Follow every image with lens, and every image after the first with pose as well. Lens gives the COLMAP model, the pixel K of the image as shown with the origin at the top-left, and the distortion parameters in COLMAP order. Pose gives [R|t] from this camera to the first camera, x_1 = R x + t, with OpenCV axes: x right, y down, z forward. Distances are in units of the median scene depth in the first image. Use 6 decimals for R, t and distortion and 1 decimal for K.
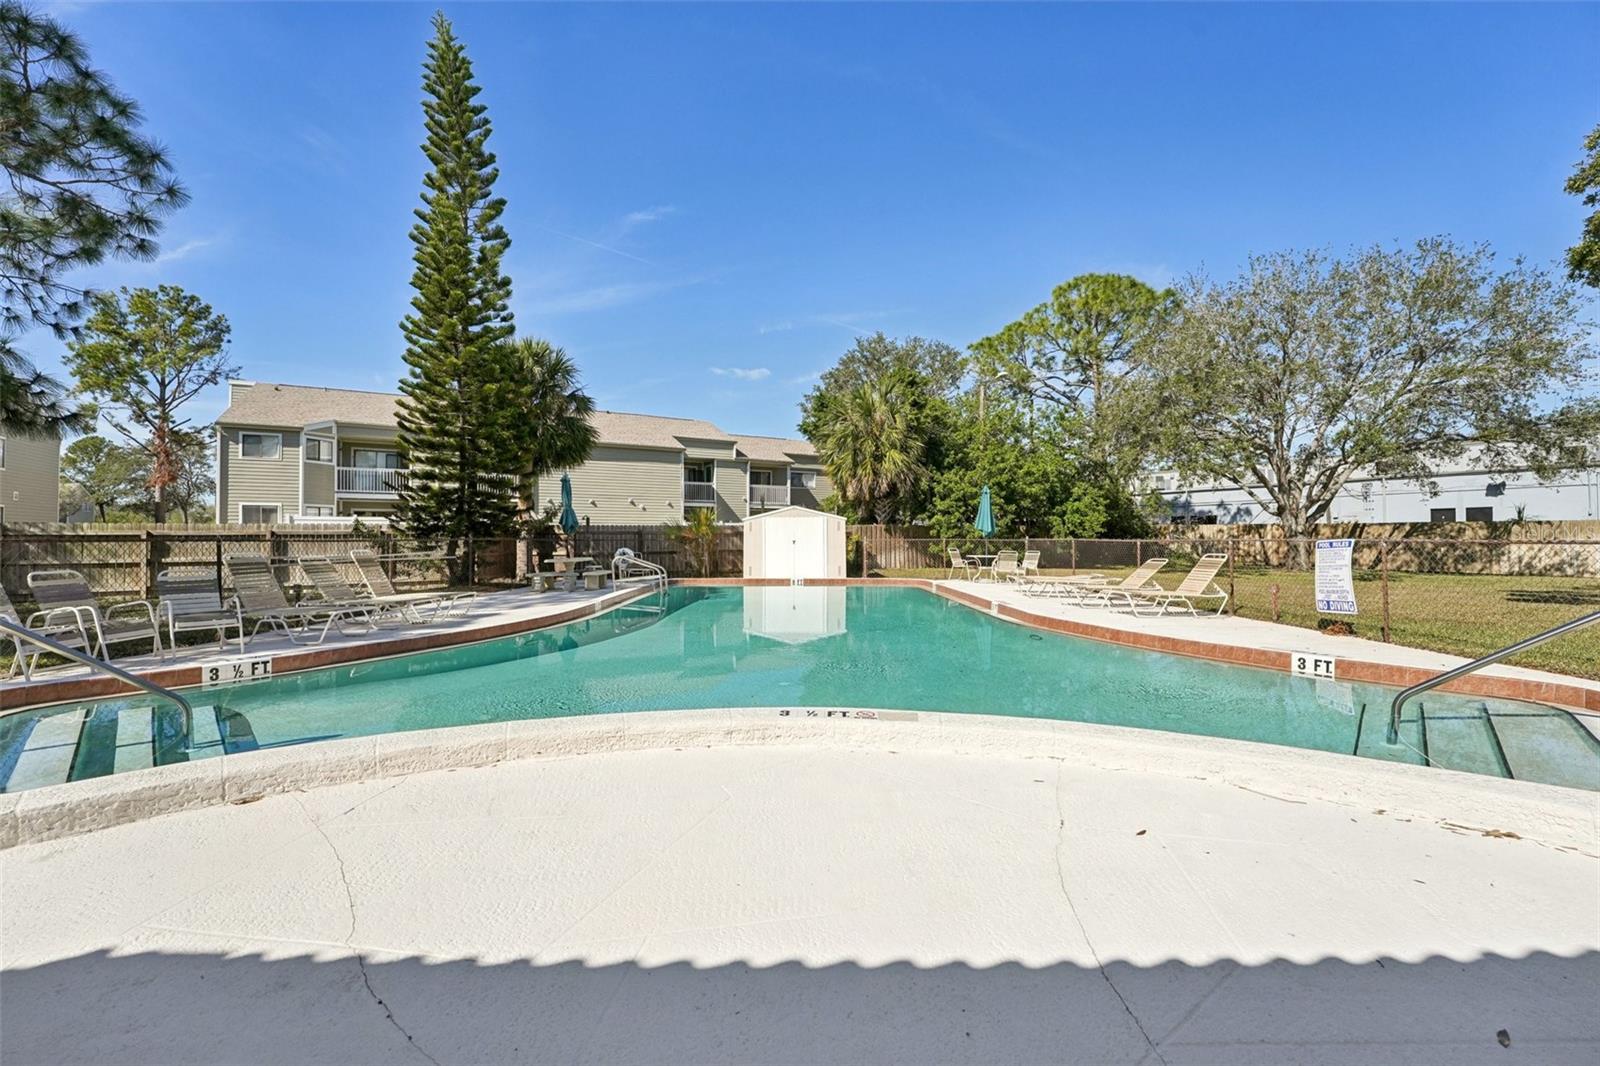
lens RADIAL K [[664.6, 0, 796.9], [0, 664.6, 536.9], [0, 0, 1]] dist [-0.028148, 0.002115]
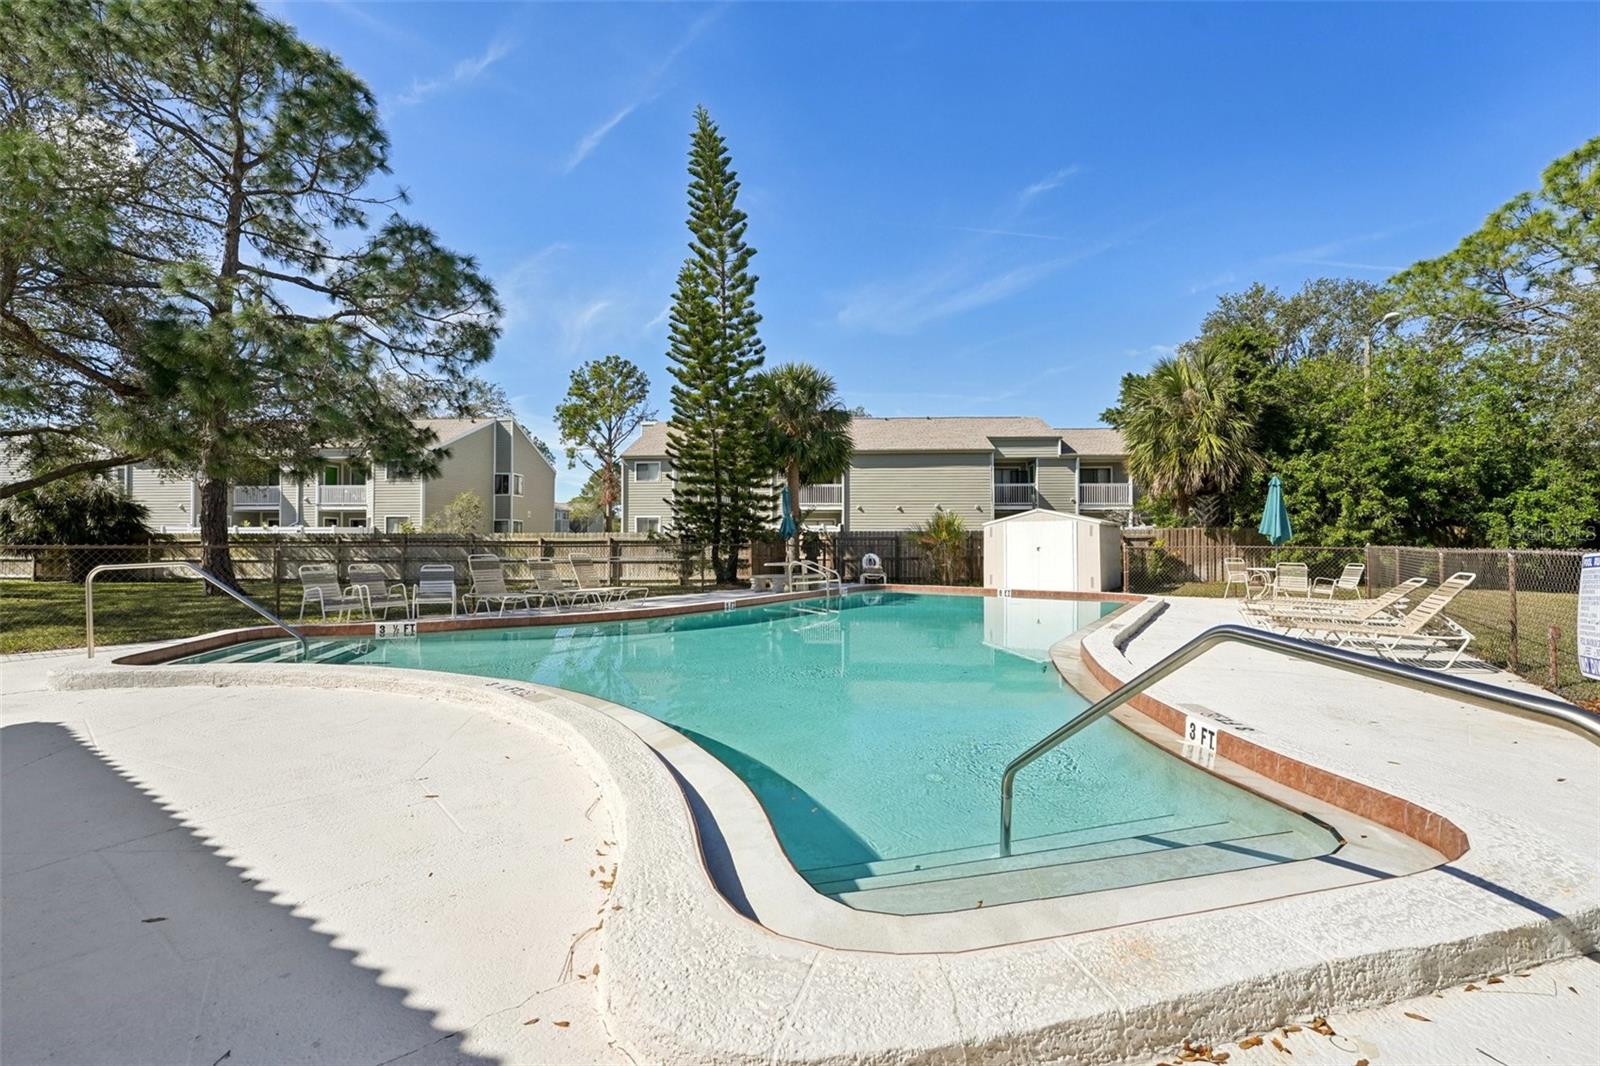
lens RADIAL K [[664.6, 0, 730.7], [0, 664.6, 539.8], [0, 0, 1]] dist [-0.028148, 0.002115]
pose [[0.822969, -0.001530, -0.568085, 0.119695], [-0.000409, 0.999995, -0.003286, -0.001171], [0.568087, 0.002936, 0.822963, 0.022823]]
